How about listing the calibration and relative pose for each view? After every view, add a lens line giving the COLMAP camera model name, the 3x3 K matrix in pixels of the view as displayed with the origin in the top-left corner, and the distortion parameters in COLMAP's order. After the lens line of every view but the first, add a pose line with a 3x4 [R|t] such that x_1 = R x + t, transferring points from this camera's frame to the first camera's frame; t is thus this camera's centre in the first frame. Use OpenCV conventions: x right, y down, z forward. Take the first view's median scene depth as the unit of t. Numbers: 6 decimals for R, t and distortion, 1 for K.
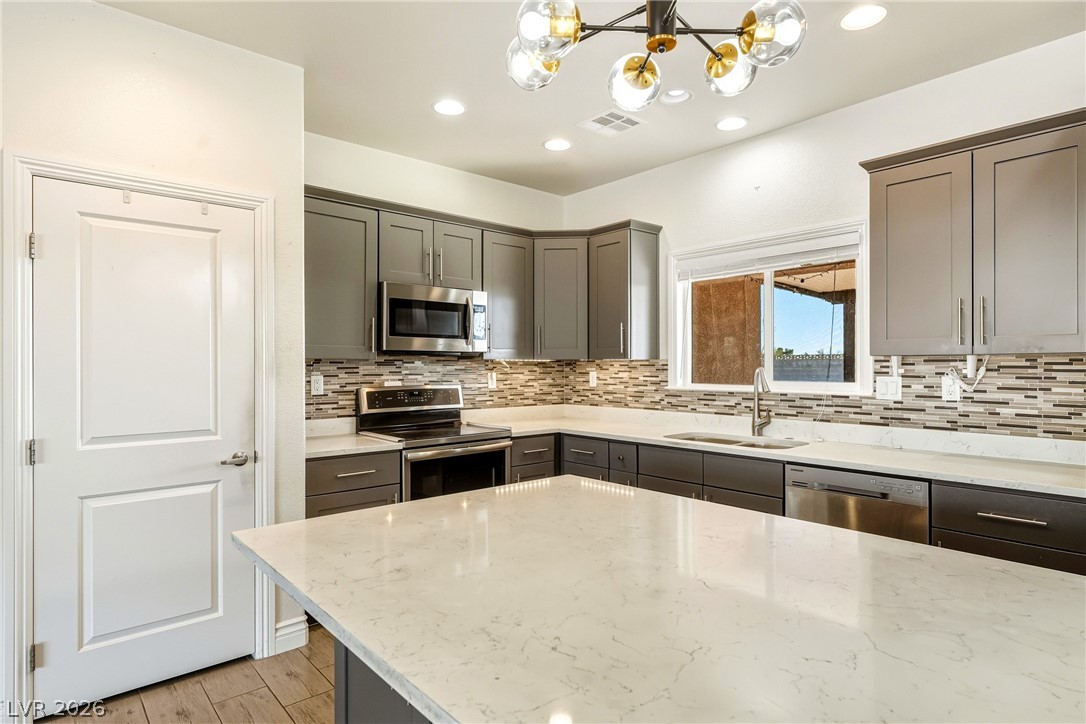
lens RADIAL K [[583.3, 0, 546.7], [0, 583.3, 363.2], [0, 0, 1]] dist [-0.000080, -0.000402]
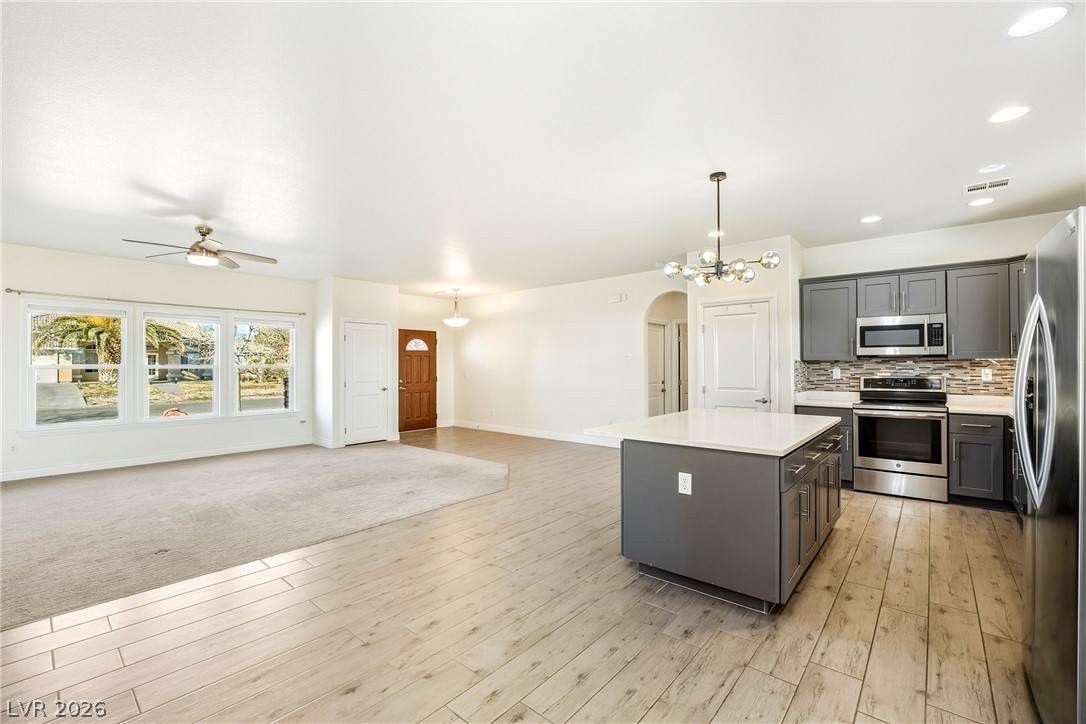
lens RADIAL K [[464.6, 0, 539.7], [0, 464.6, 361.5], [0, 0, 1]] dist [-0.017572, 0.000710]
pose [[0.121365, -0.008576, -0.992571, 0.905886], [0.005807, 0.999952, -0.007930, 0.002345], [0.992591, -0.004801, 0.121409, -0.147421]]
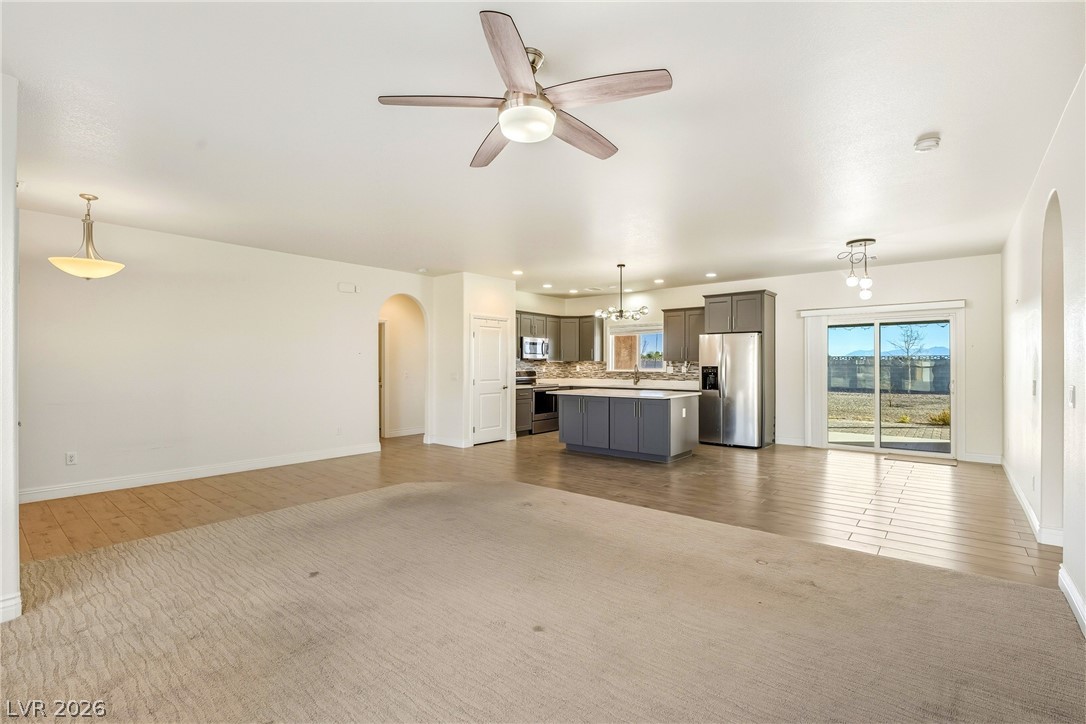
lens RADIAL K [[512.8, 0, 542.9], [0, 512.8, 362.0], [0, 0, 1]] dist [-0.013722, 0.000345]
pose [[0.987949, 0.003837, 0.154732, -0.524387], [-0.003240, 0.999986, -0.004108, 0.008906], [-0.154746, 0.003557, 0.987948, -1.548862]]
